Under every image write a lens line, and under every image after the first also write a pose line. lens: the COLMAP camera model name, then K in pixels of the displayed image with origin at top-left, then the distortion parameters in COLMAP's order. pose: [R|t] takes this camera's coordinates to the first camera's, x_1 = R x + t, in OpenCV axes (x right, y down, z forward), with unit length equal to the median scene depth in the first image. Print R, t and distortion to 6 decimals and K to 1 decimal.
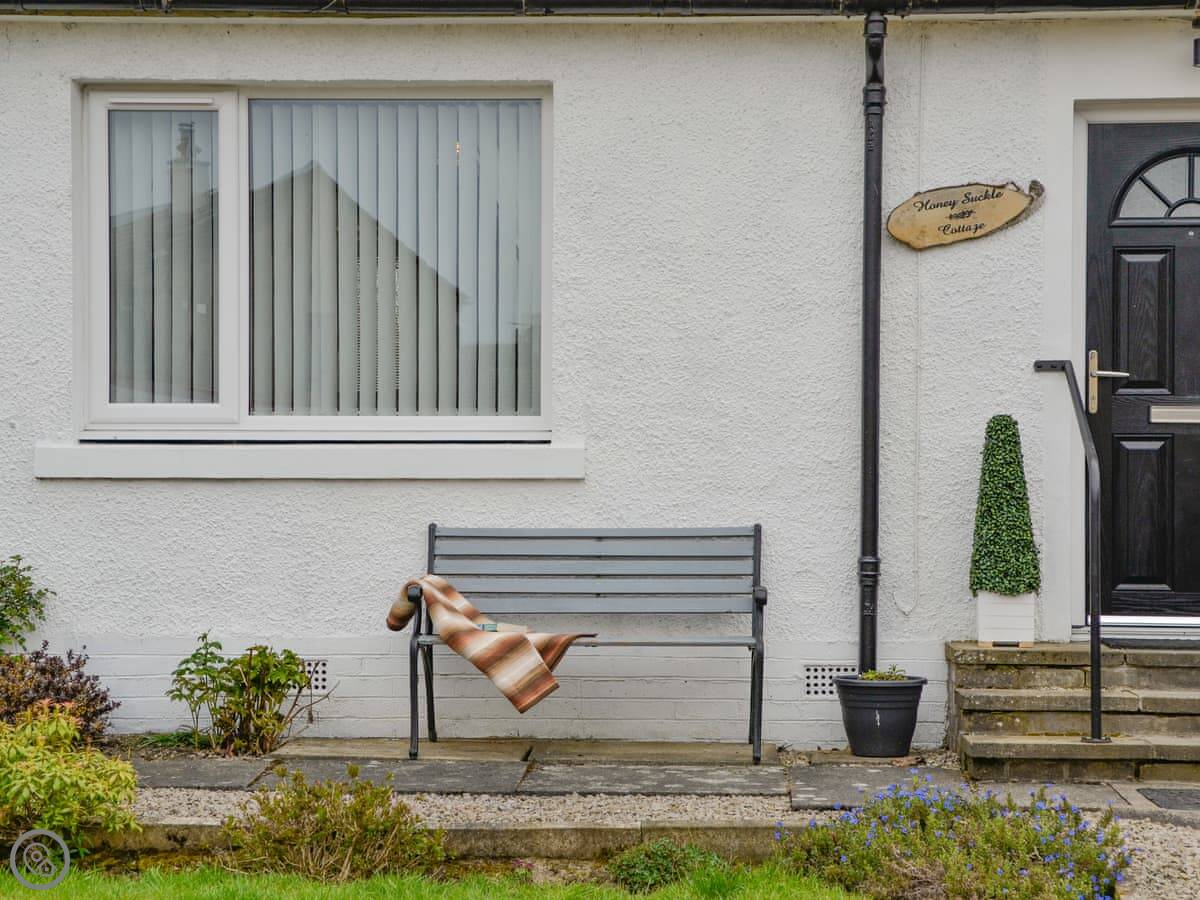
lens RADIAL K [[1455.0, 0, 600.0], [0, 1455.0, 450.0], [0, 0, 1]] dist [0.078746, 0.007323]
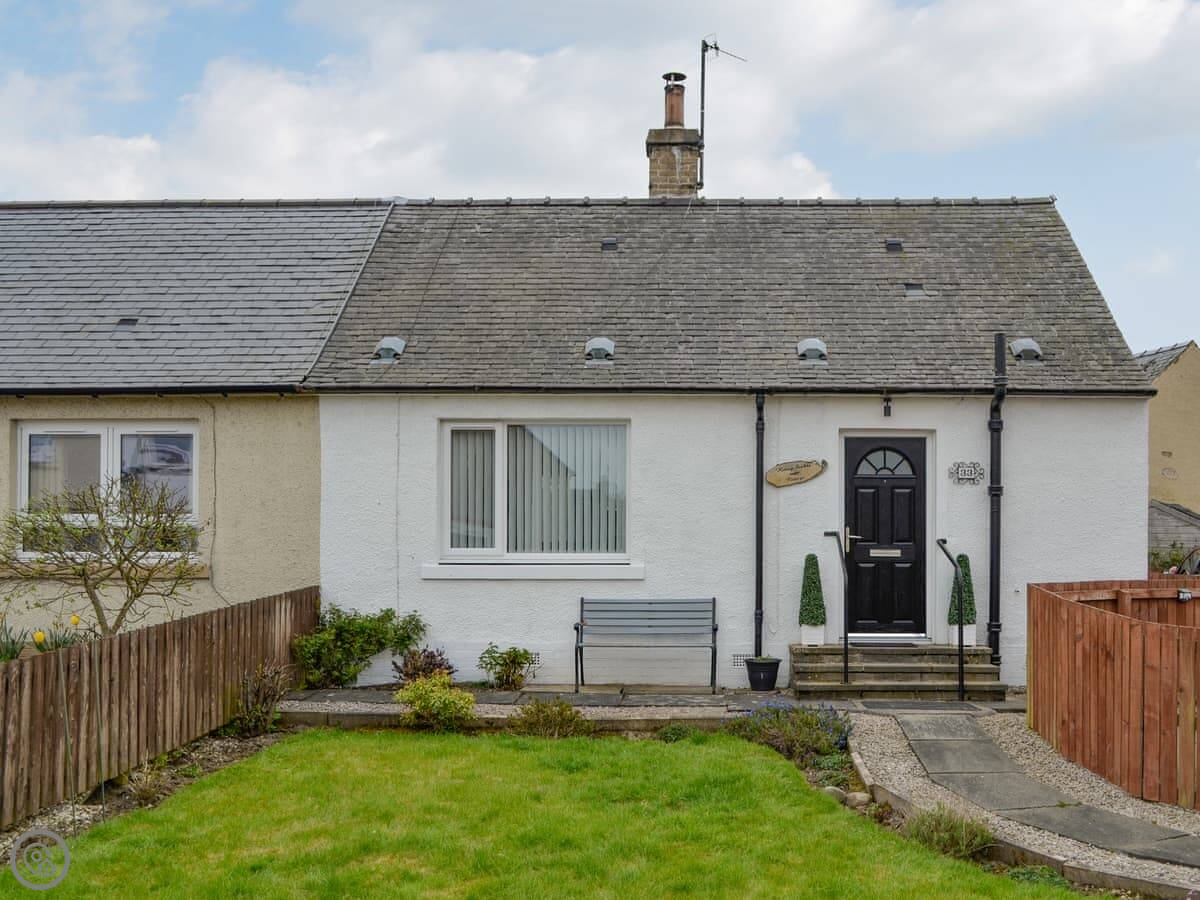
lens RADIAL K [[1114.4, 0, 600.0], [0, 1114.4, 450.0], [0, 0, 1]] dist [-0.008615, -0.000748]
pose [[0.999855, -0.000510, 0.017012, -0.120726], [0.000676, 0.999952, -0.009761, -0.185714], [-0.017007, 0.009771, 0.999808, -0.912750]]
